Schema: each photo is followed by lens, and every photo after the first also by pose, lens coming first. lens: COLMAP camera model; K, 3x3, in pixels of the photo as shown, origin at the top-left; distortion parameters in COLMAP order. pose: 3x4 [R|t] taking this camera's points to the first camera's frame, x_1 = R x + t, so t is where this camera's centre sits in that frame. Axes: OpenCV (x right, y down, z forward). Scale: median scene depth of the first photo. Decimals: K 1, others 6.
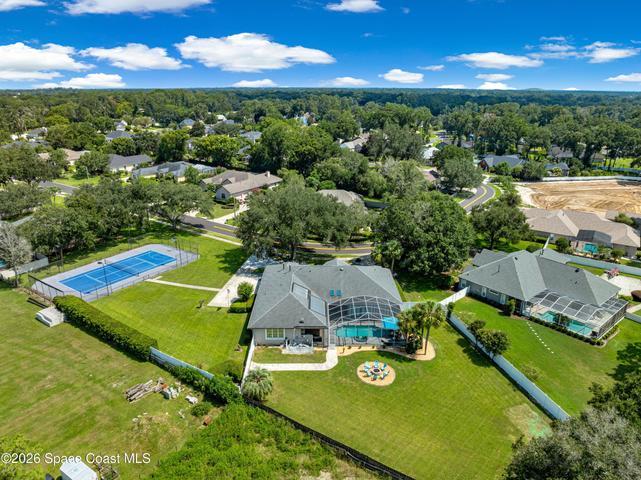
lens RADIAL K [[445.0, 0, 320.5], [0, 445.0, 240.0], [0, 0, 1]] dist [-0.036721, 0.002048]
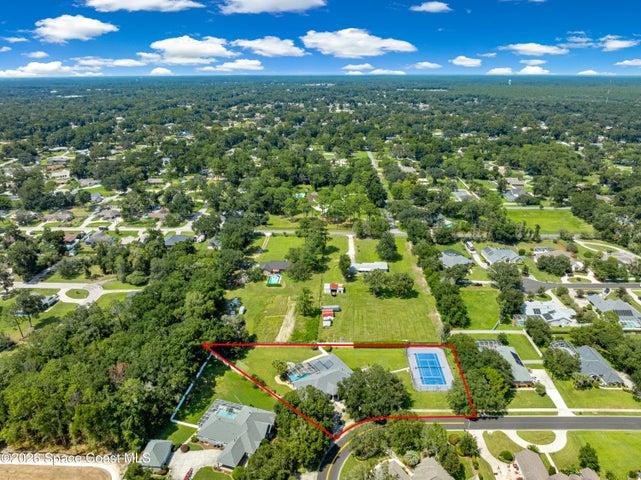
lens RADIAL K [[445.0, 0, 320.5], [0, 445.0, 240.0], [0, 0, 1]] dist [-0.036721, 0.002048]
pose [[-0.850180, 0.199721, -0.487140, 1.097625], [-0.163867, 0.778919, 0.605336, -1.981276], [0.500341, 0.594471, -0.629494, 2.157089]]
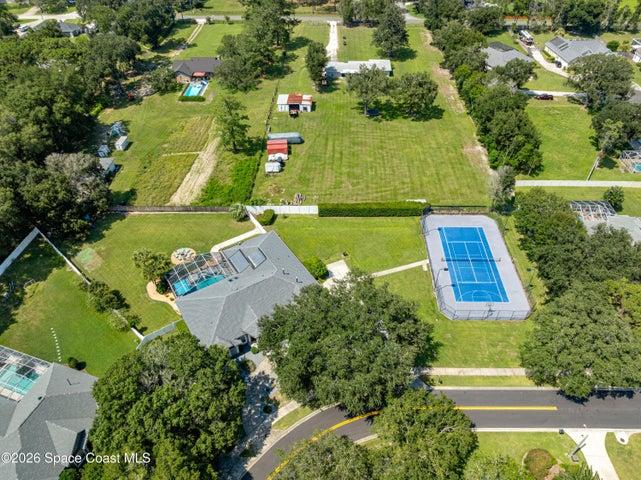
lens RADIAL K [[445.0, 0, 320.5], [0, 445.0, 240.0], [0, 0, 1]] dist [-0.036721, 0.002048]
pose [[-0.846610, 0.368414, -0.384086, 0.246444], [-0.162631, 0.508076, 0.845819, -0.938620], [0.506756, 0.778543, -0.370227, 1.481884]]
